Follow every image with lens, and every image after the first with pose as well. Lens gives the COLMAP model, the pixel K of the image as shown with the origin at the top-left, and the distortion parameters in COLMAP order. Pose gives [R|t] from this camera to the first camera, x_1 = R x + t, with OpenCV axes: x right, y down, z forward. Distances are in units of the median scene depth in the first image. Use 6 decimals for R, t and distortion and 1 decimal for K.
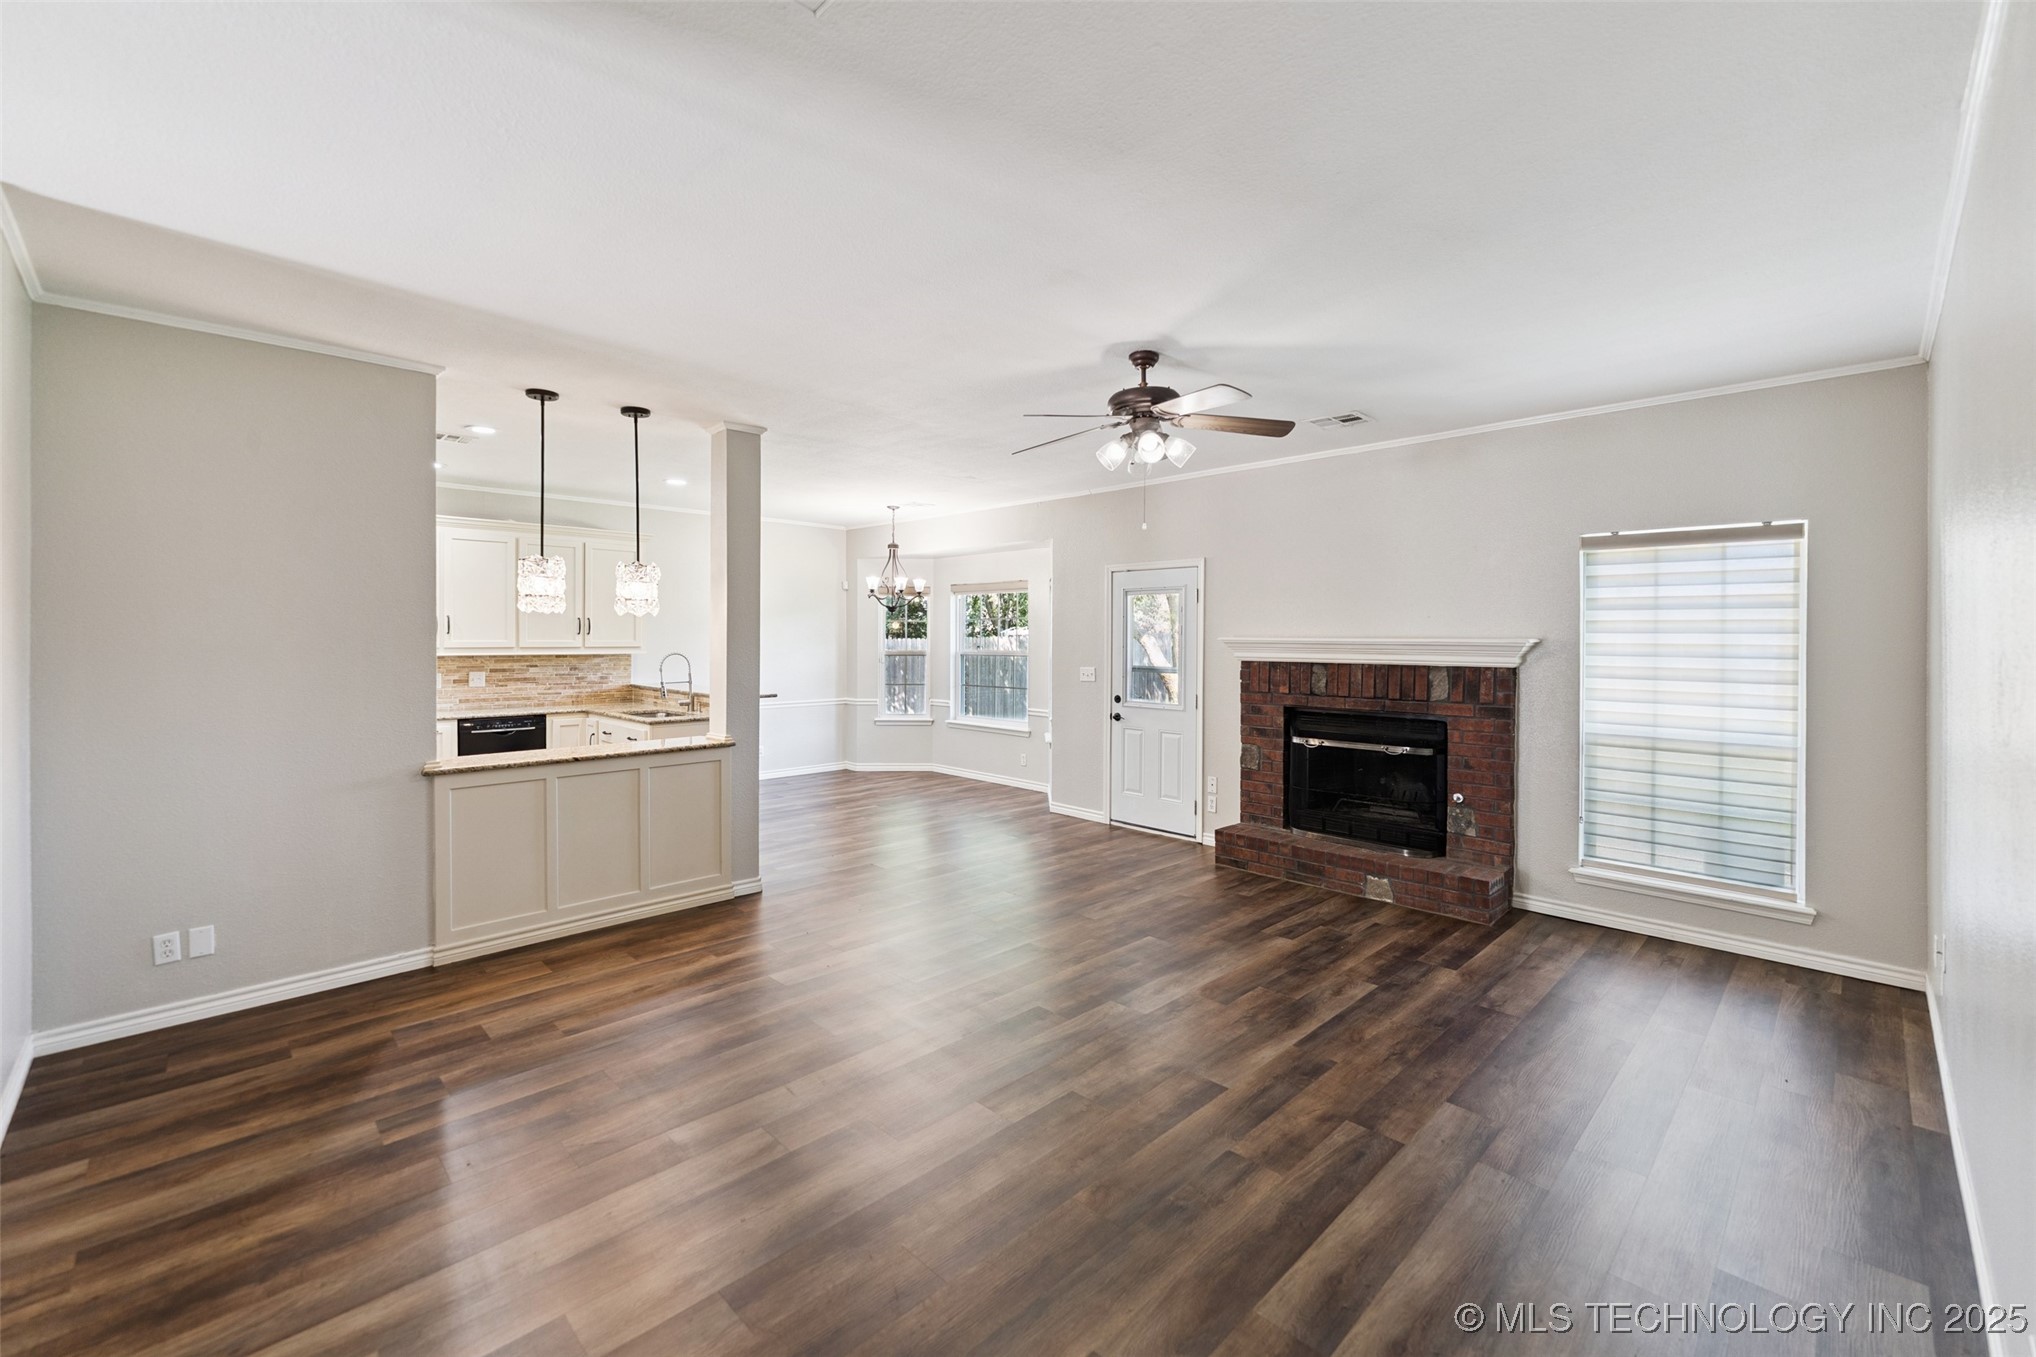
lens RADIAL K [[835.9, 0, 1015.3], [0, 835.9, 642.2], [0, 0, 1]] dist [-0.000260, -0.000120]
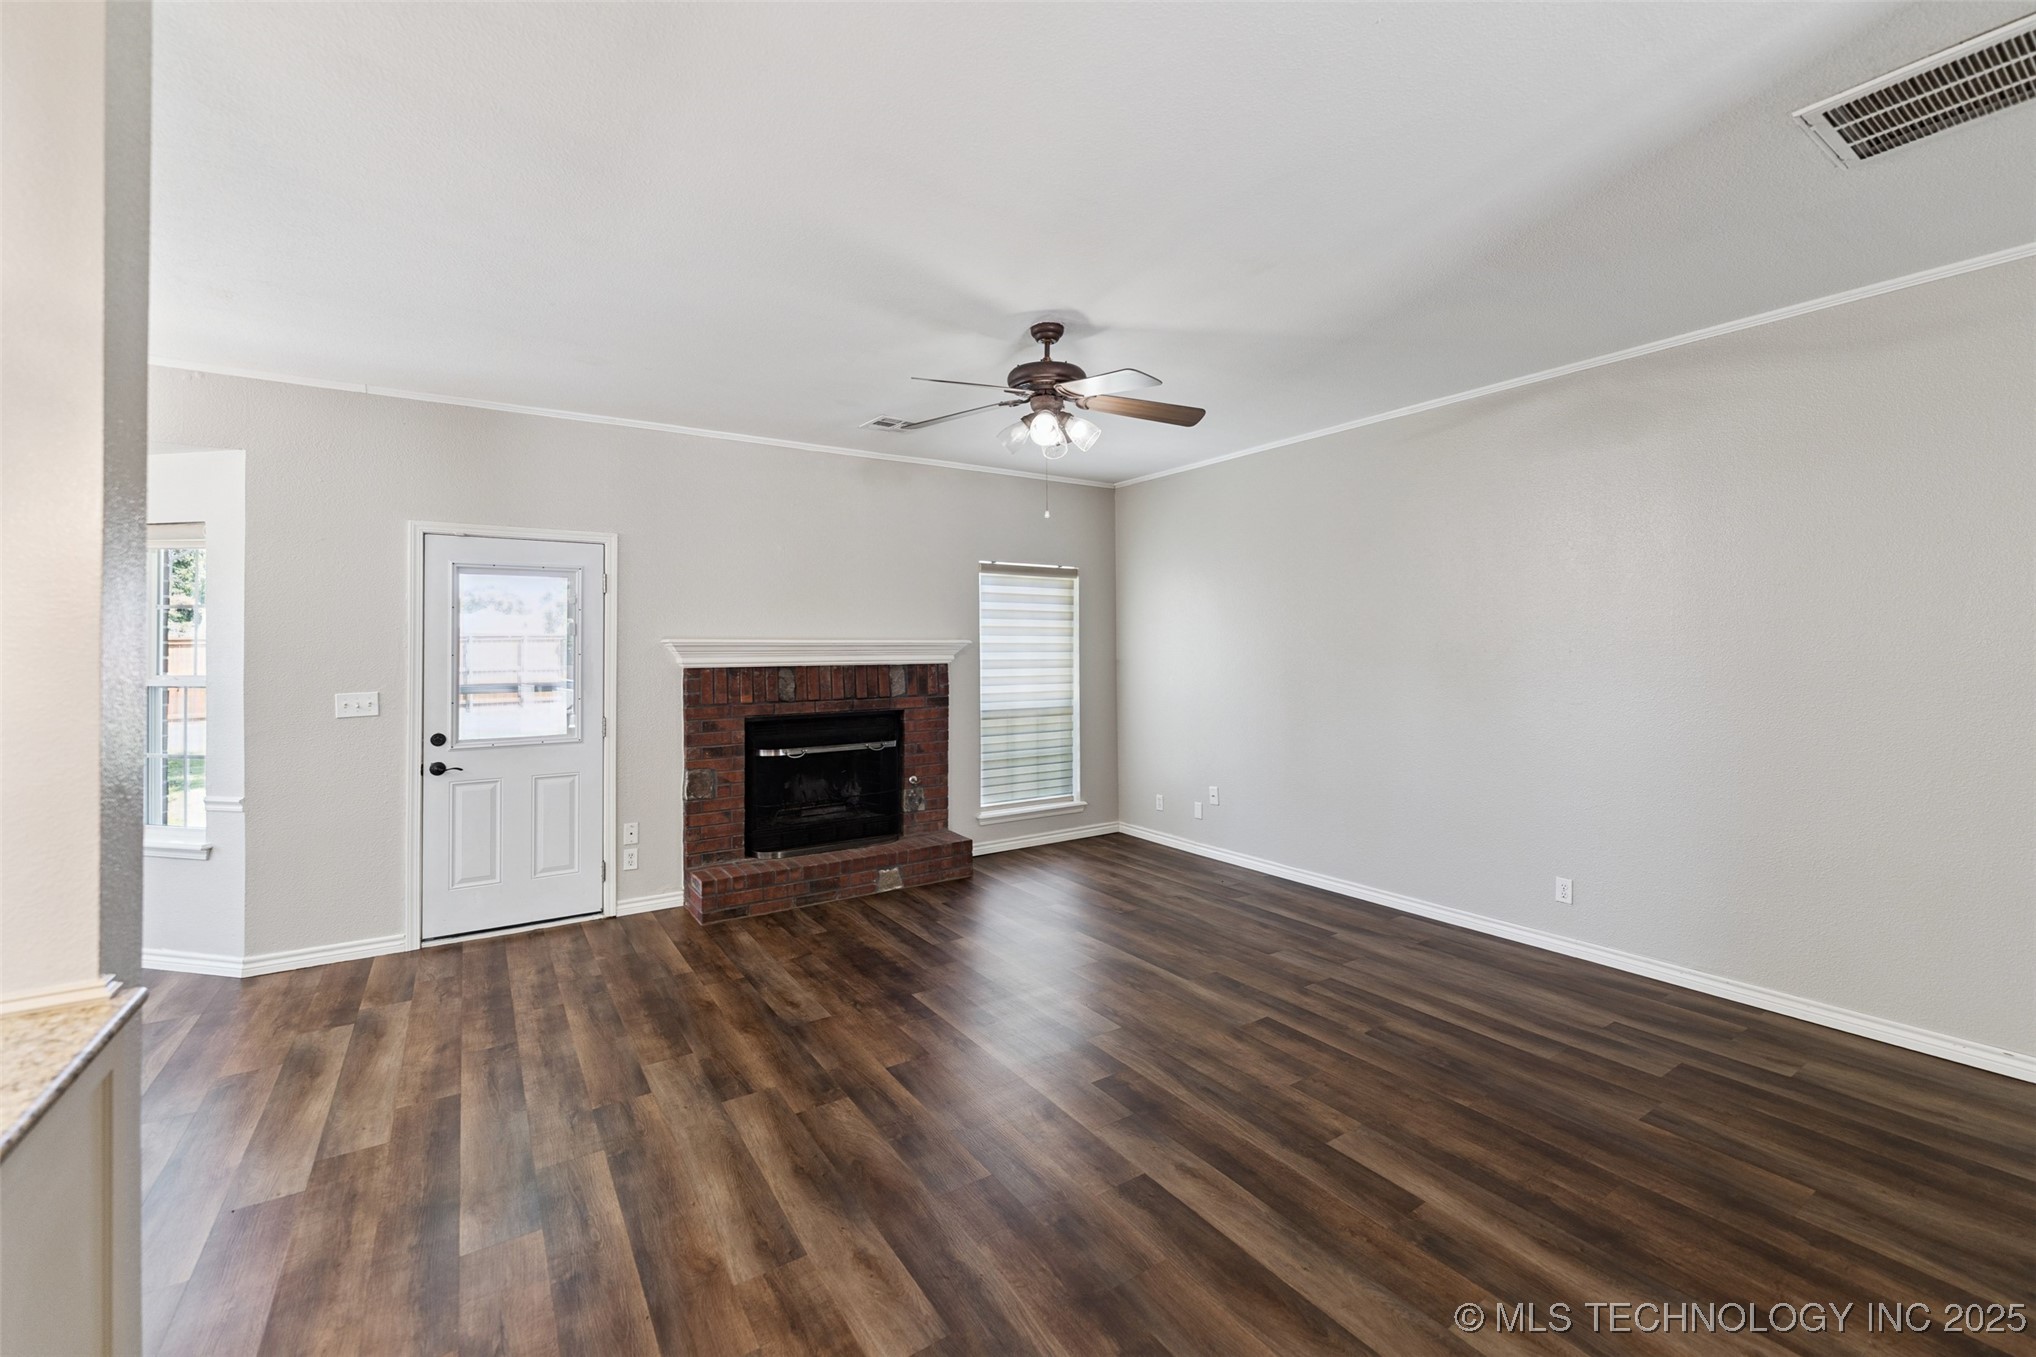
lens RADIAL K [[835.9, 0, 1015.3], [0, 835.9, 642.2], [0, 0, 1]] dist [-0.000260, -0.000120]
pose [[0.192774, -0.002472, 0.981240, -0.546675], [0.010505, 0.999945, 0.000456, -0.000153], [-0.981187, 0.010220, 0.192789, 0.627196]]
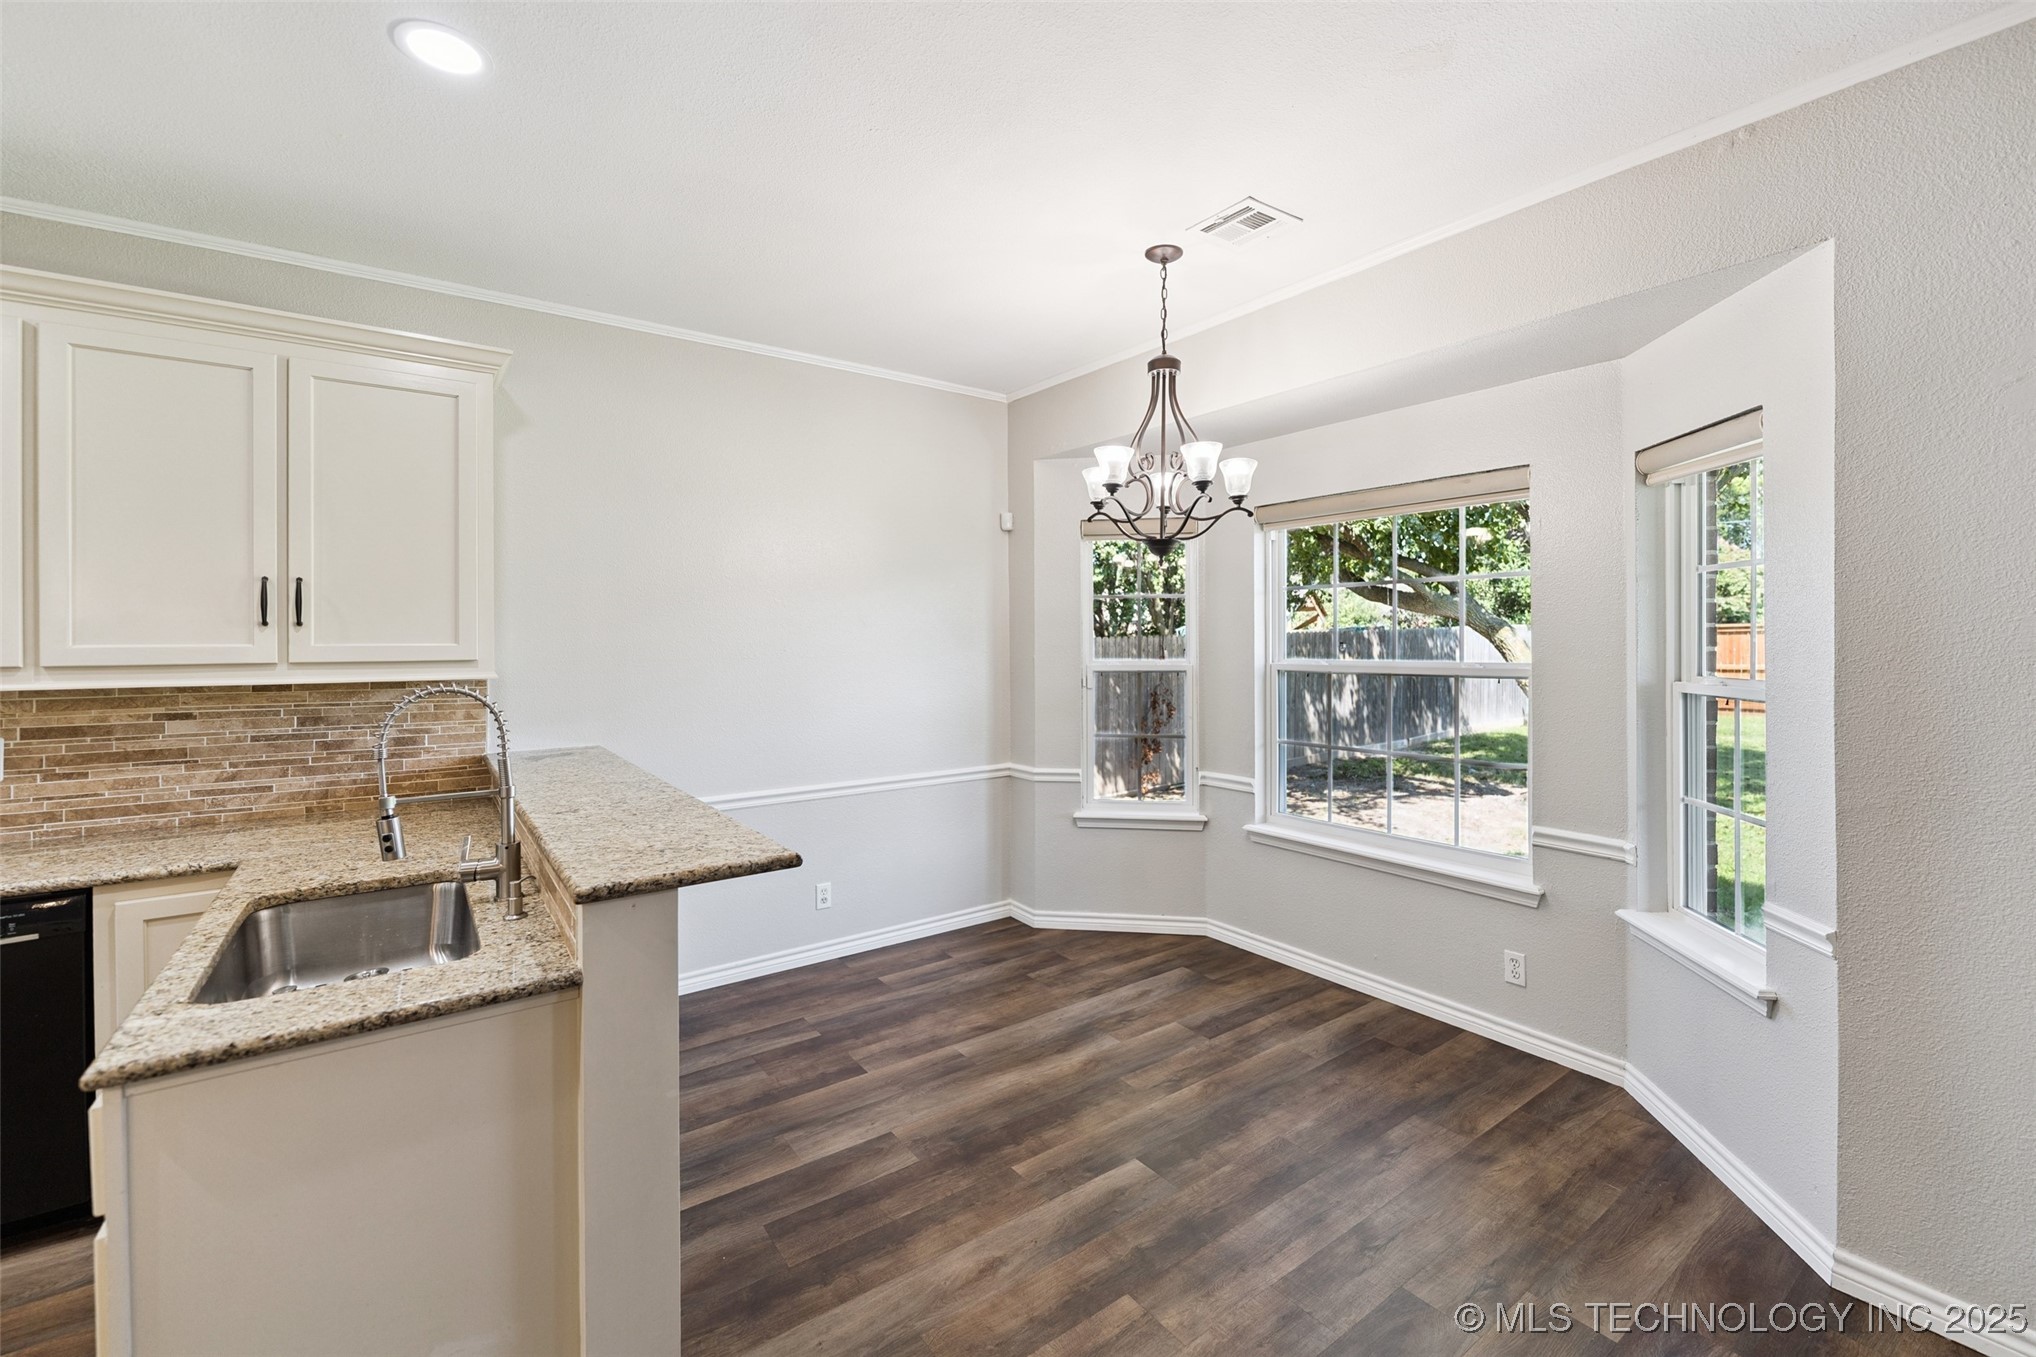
lens RADIAL K [[843.1, 0, 1010.3], [0, 843.1, 634.8], [0, 0, 1]] dist [-0.001499, -0.000228]
pose [[0.988337, -0.009061, -0.152016, -0.248510], [0.007358, 0.999904, -0.011758, 0.000564], [0.152108, 0.010503, 0.988308, 1.026395]]
